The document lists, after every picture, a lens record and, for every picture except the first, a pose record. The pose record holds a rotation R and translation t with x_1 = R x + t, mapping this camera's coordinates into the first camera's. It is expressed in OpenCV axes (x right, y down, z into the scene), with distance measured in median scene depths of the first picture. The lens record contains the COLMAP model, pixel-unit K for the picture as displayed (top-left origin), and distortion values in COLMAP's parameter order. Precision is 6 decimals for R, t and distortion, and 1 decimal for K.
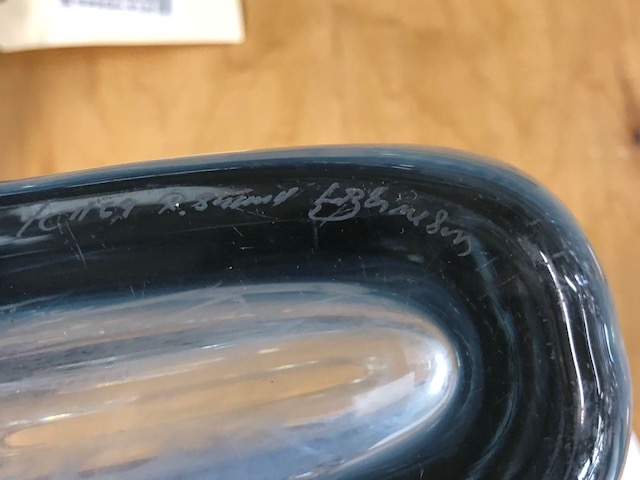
lens RADIAL K [[1090.2, 0, 320.0], [0, 1090.2, 240.0], [0, 0, 1]] dist [0.228492, -1.480533]
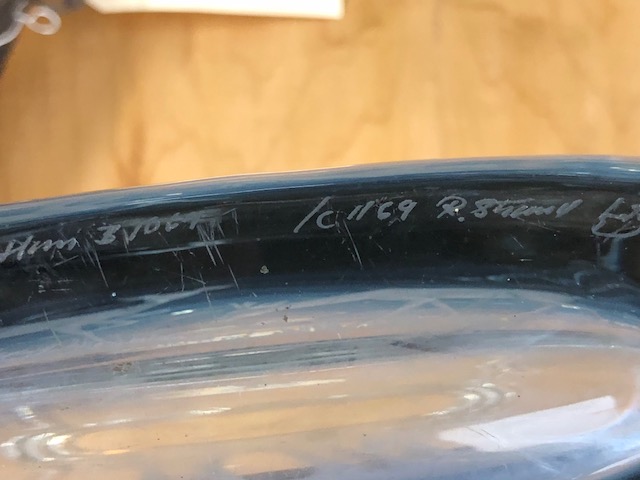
lens RADIAL K [[1090.2, 0, 320.0], [0, 1090.2, 240.0], [0, 0, 1]] dist [0.228492, -1.480533]
pose [[0.997611, 0.069010, -0.003008, -0.242776], [-0.068906, 0.997266, 0.026678, -0.023115], [0.004841, -0.026407, 0.999640, 0.039449]]
